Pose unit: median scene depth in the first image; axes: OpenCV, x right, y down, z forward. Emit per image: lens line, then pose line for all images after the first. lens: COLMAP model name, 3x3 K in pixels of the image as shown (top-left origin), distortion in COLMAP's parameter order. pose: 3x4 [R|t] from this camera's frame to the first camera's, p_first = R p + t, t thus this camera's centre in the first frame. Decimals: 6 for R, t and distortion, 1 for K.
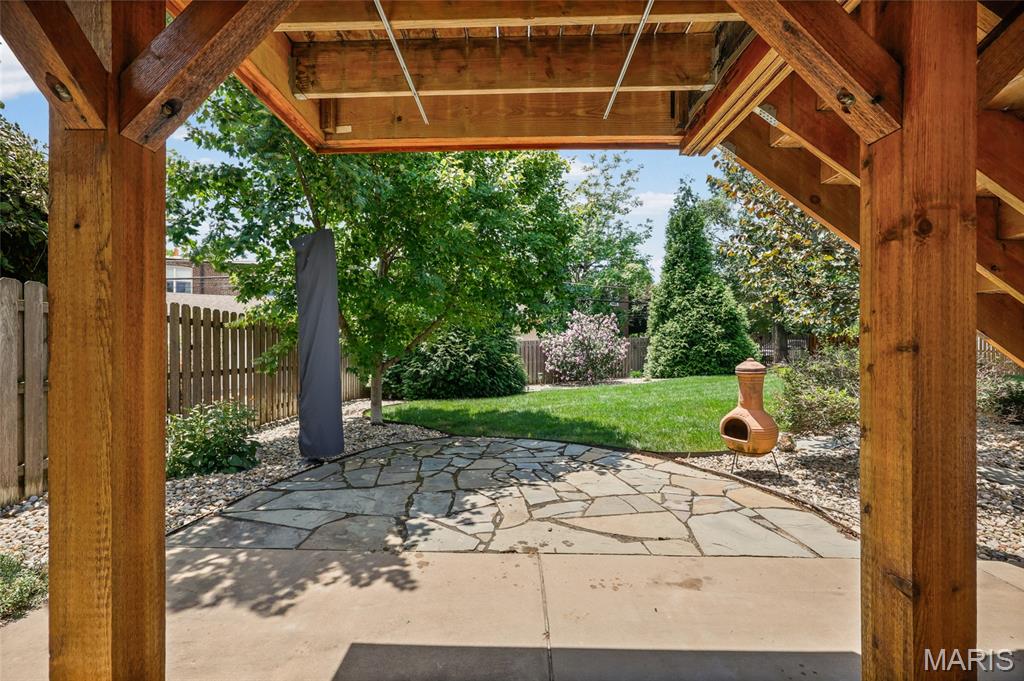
lens RADIAL K [[420.3, 0, 510.7], [0, 420.3, 351.3], [0, 0, 1]] dist [-0.000741, -0.000041]
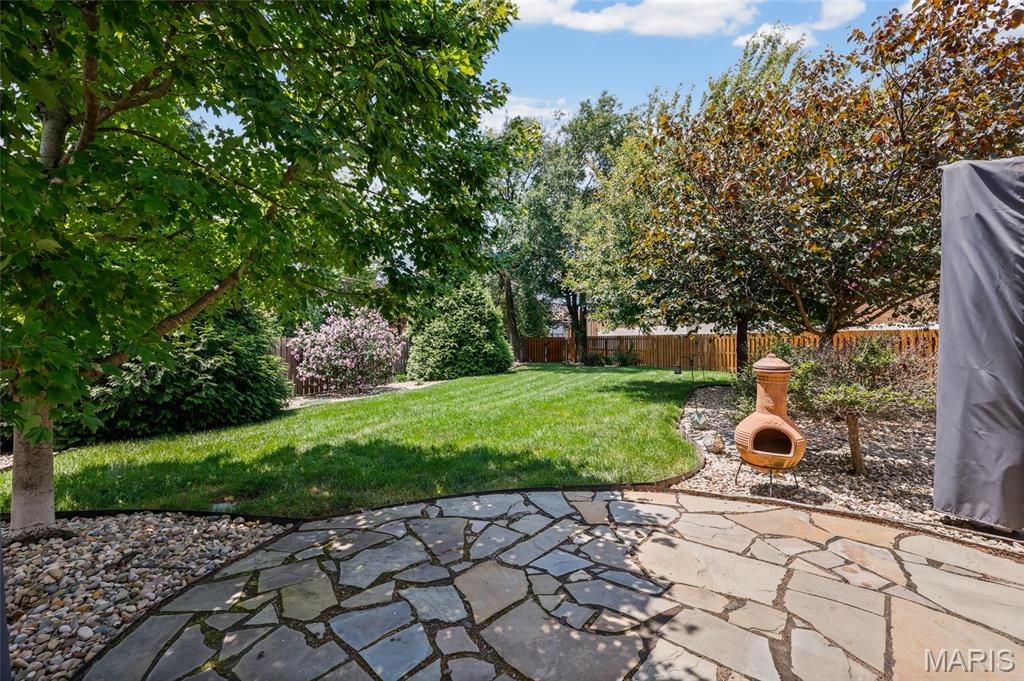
lens RADIAL K [[420.3, 0, 505.7], [0, 420.3, 343.9], [0, 0, 1]] dist [-0.000741, -0.000041]
pose [[0.780296, 0.005729, 0.625384, -0.327791], [0.008986, 0.999752, -0.020370, 0.009627], [-0.625346, 0.021514, 0.780051, 0.608916]]
